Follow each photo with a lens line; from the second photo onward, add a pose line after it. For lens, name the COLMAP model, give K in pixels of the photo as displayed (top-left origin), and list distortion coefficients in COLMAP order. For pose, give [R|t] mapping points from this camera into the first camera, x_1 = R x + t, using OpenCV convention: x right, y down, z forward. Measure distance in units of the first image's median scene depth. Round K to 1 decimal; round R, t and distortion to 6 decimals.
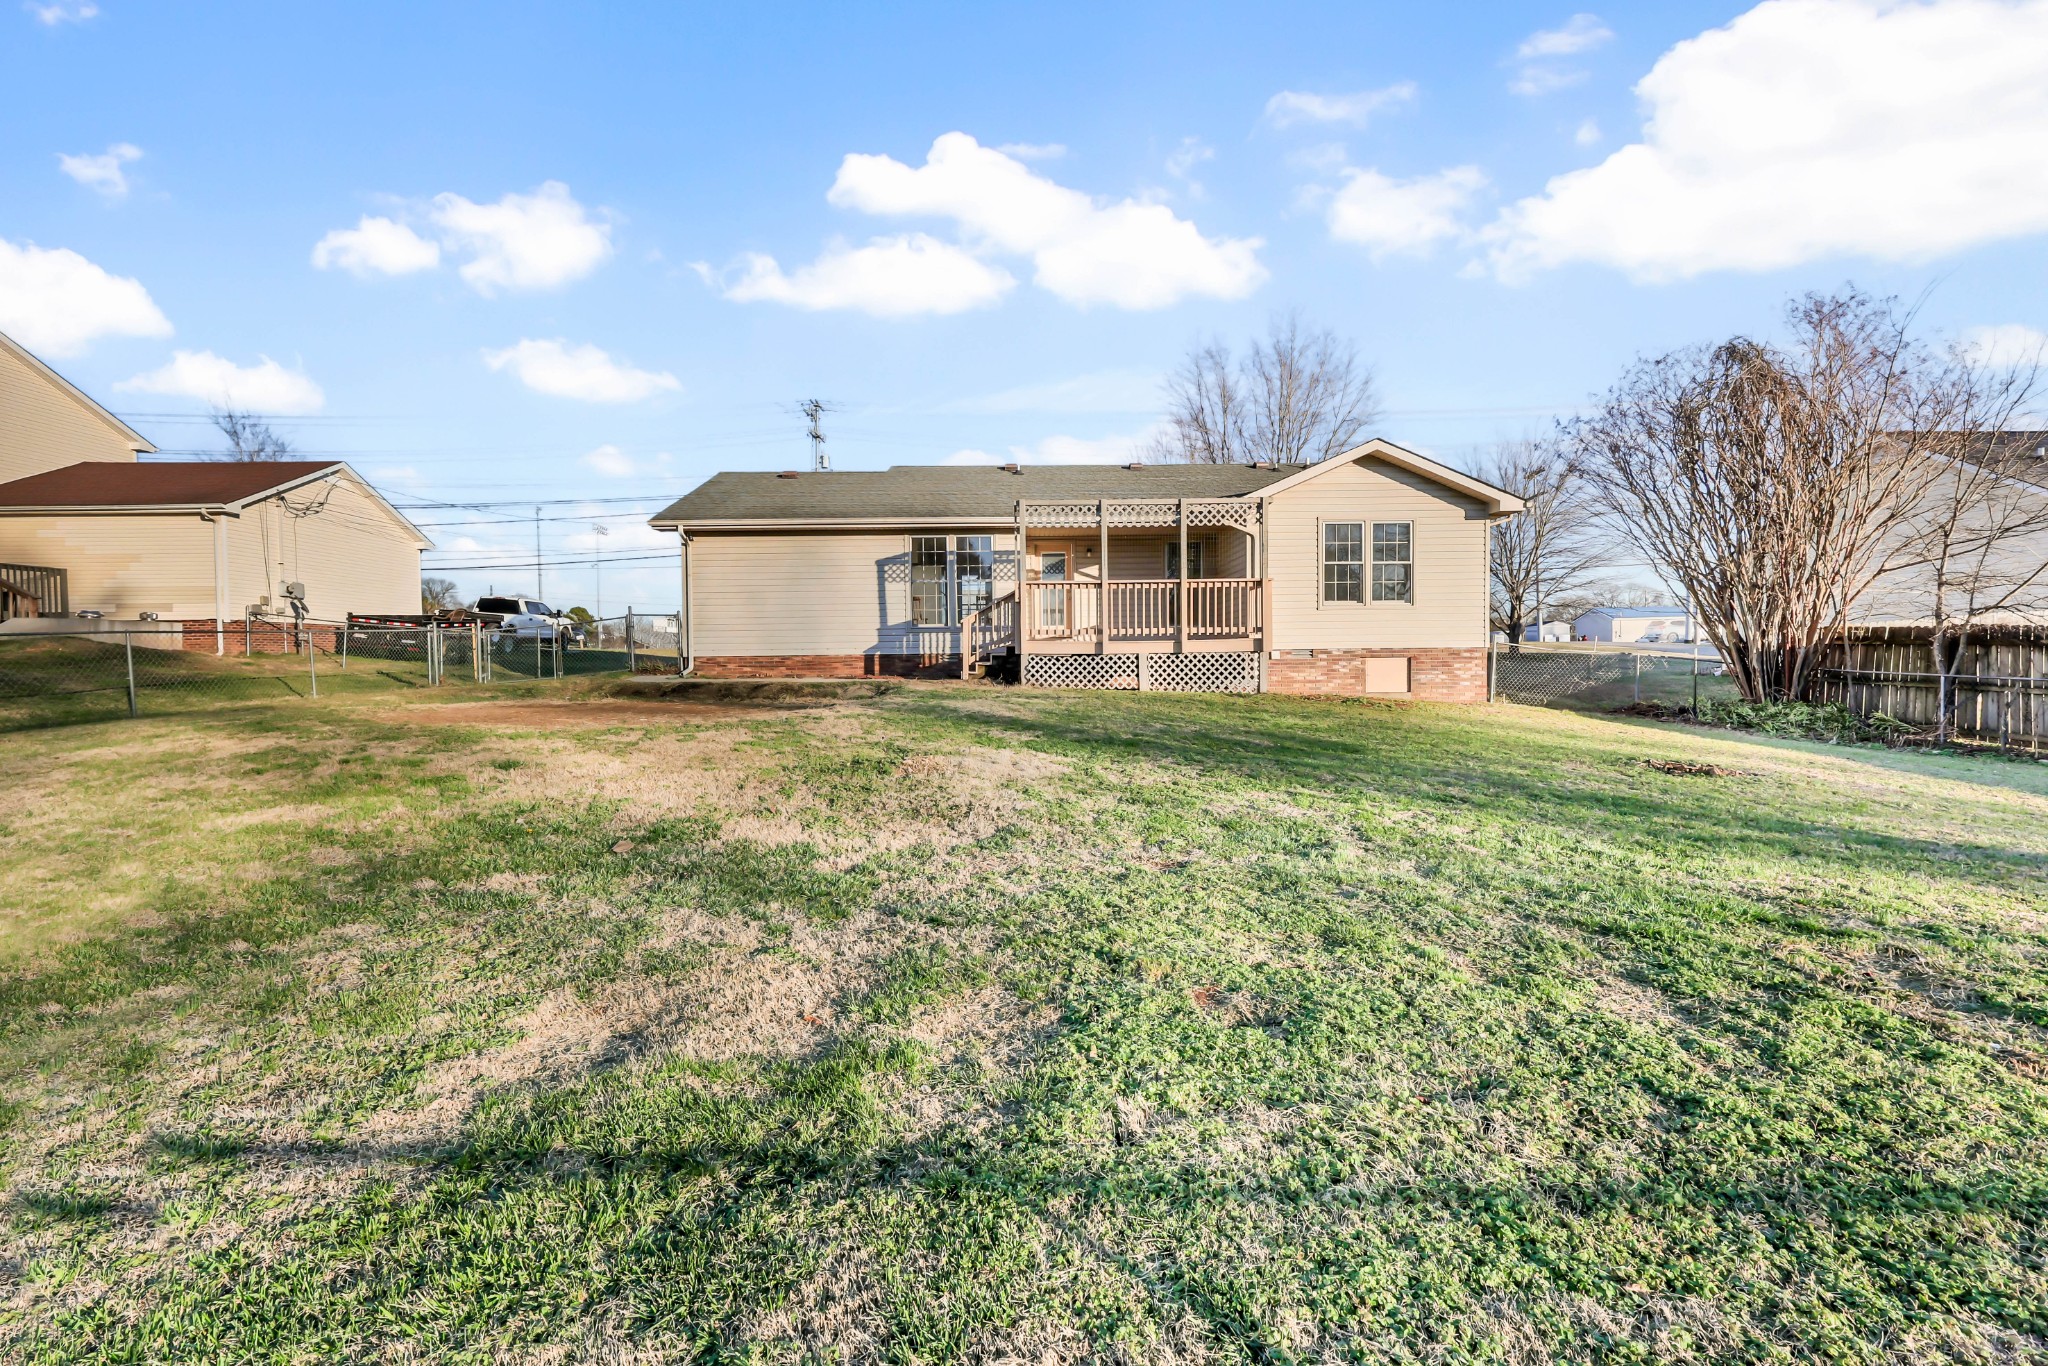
lens RADIAL K [[858.5, 0, 1015.6], [0, 858.5, 677.5], [0, 0, 1]] dist [-0.001744, 0.000512]
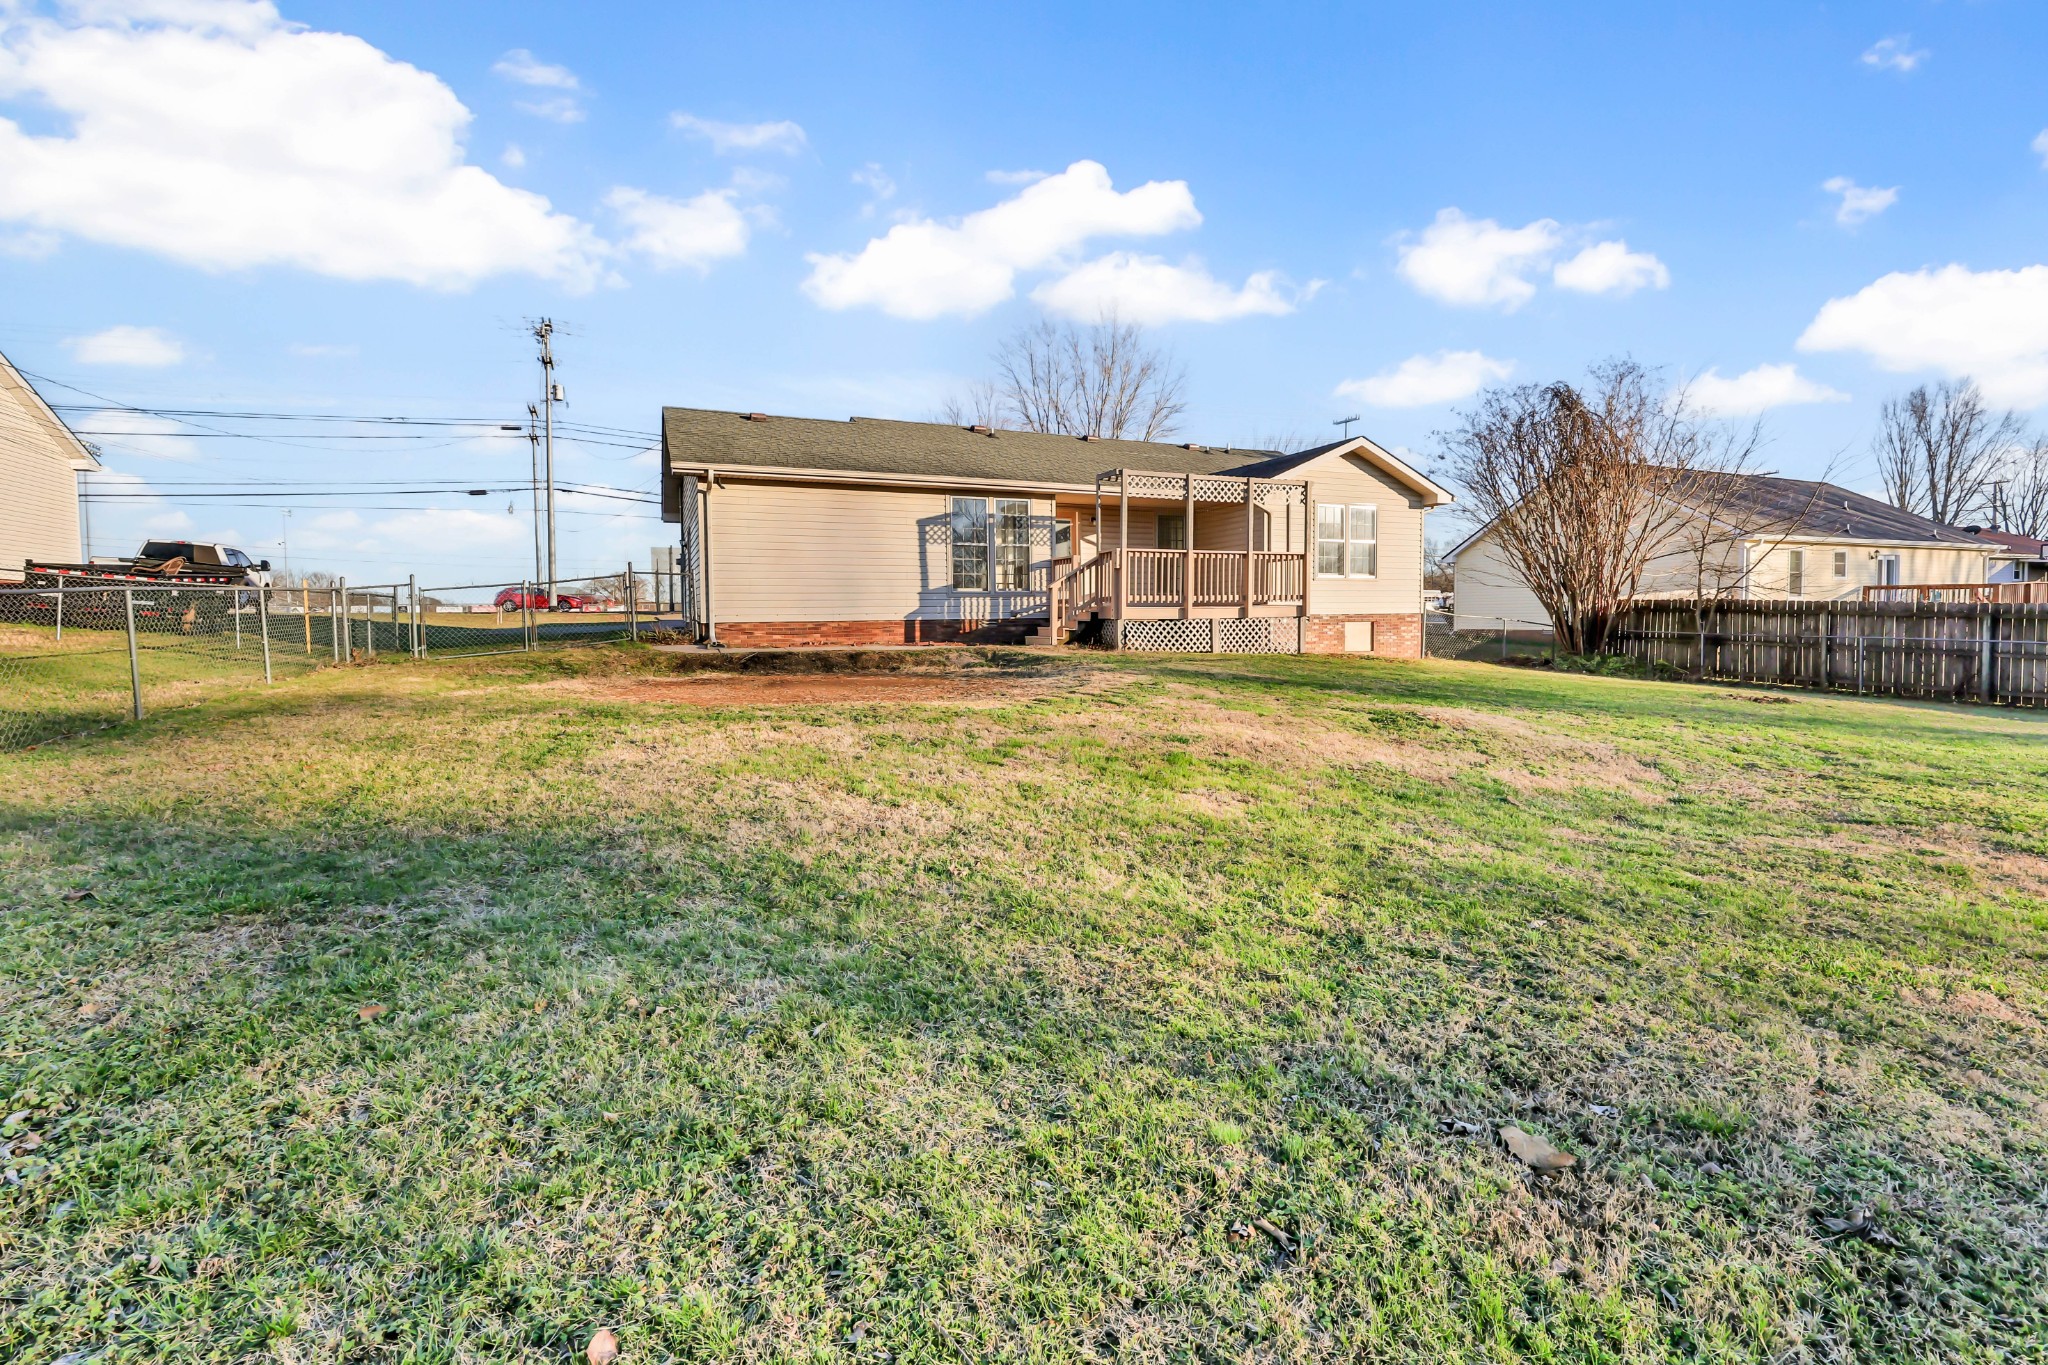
lens RADIAL K [[858.5, 0, 1010.6], [0, 858.5, 679.3], [0, 0, 1]] dist [-0.001744, 0.000512]
pose [[0.918511, -0.028345, 0.394379, -0.484212], [0.011364, 0.998907, 0.045329, -0.003229], [-0.395233, -0.037153, 0.917829, 0.091499]]
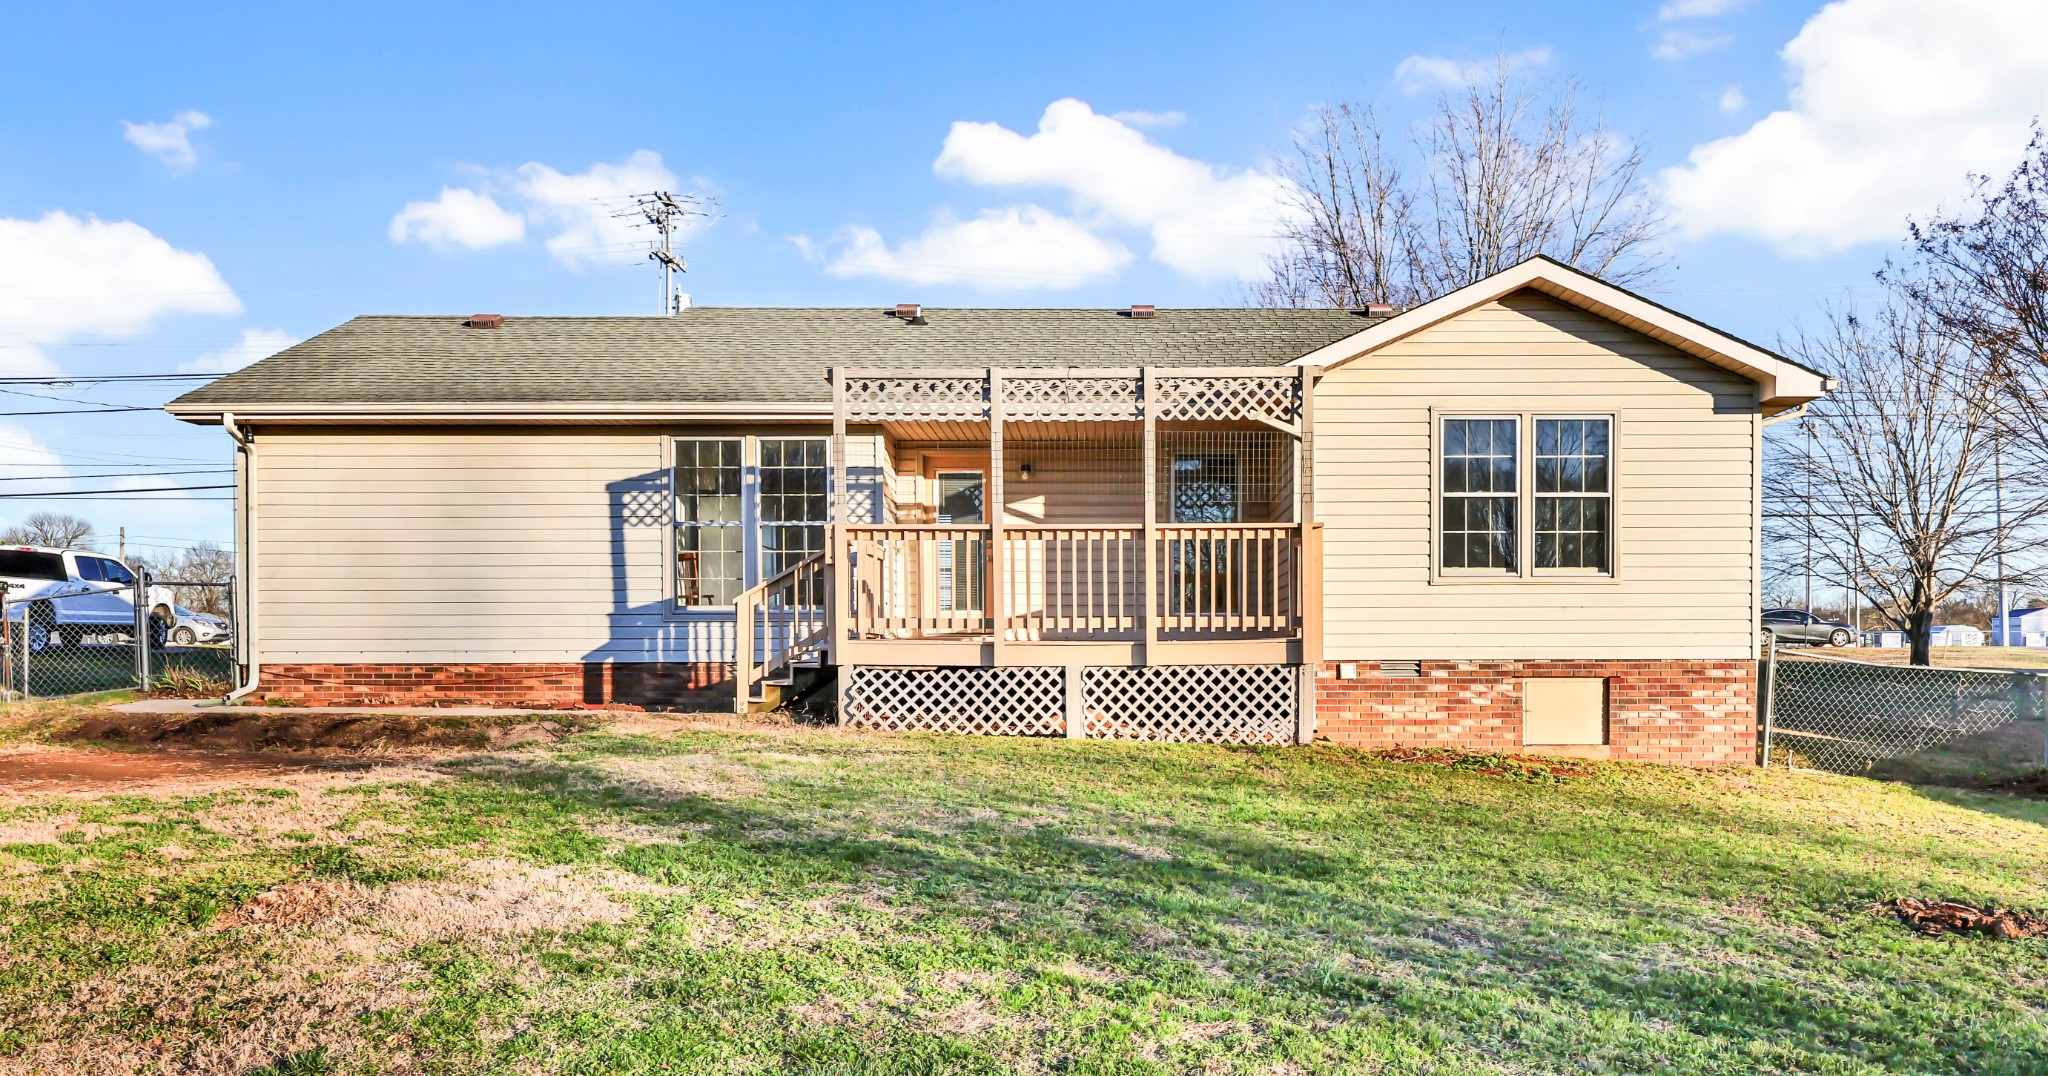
lens RADIAL K [[1545.5, 0, 1098.5], [0, 1545.5, 683.9], [0, 0, 1]] dist [-0.002938, -0.002127]
pose [[0.999950, 0.008605, -0.005033, 0.155881], [-0.008662, 0.999897, -0.011412, -0.006377], [0.004935, 0.011455, 0.999922, 0.064493]]
